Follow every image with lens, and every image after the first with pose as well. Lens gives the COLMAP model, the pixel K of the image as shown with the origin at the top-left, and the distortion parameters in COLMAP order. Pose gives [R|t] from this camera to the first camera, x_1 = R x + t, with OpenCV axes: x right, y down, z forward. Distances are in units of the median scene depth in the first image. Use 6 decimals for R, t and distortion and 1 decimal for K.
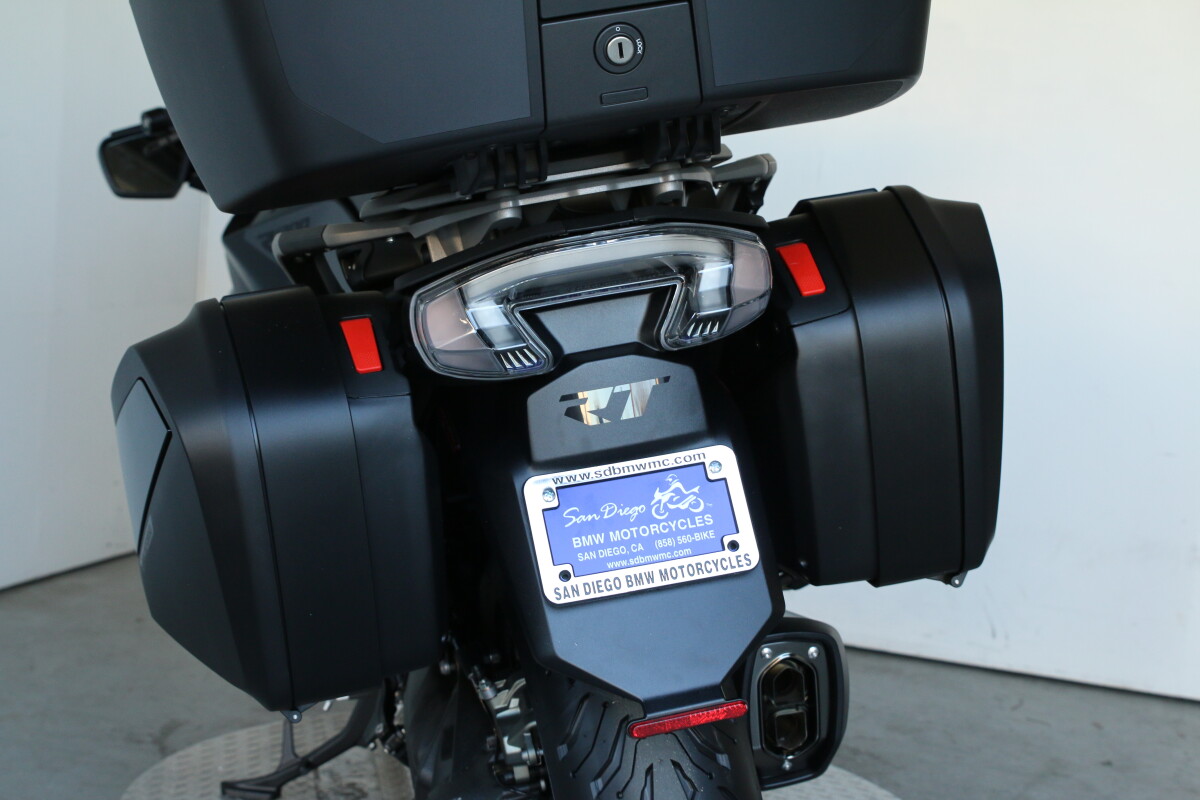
lens RADIAL K [[1905.2, 0, 600.0], [0, 1905.2, 400.0], [0, 0, 1]] dist [-0.025912, 0.029707]
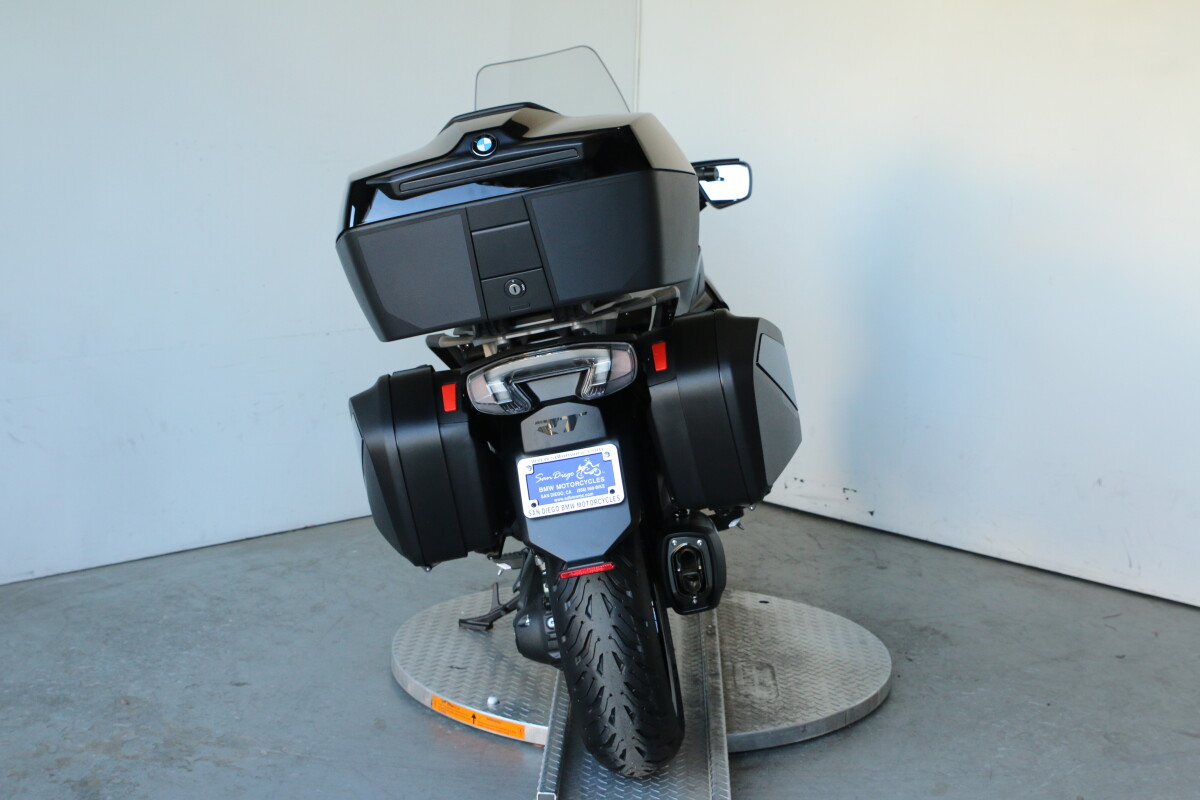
lens RADIAL K [[1956.2, 0, 600.0], [0, 1956.2, 400.0], [0, 0, 1]] dist [-0.050958, 0.161056]
pose [[0.973443, -0.006556, -0.228837, 0.562252], [0.018062, 0.998673, 0.048224, -0.133436], [0.228217, -0.051077, 0.972270, -1.145724]]
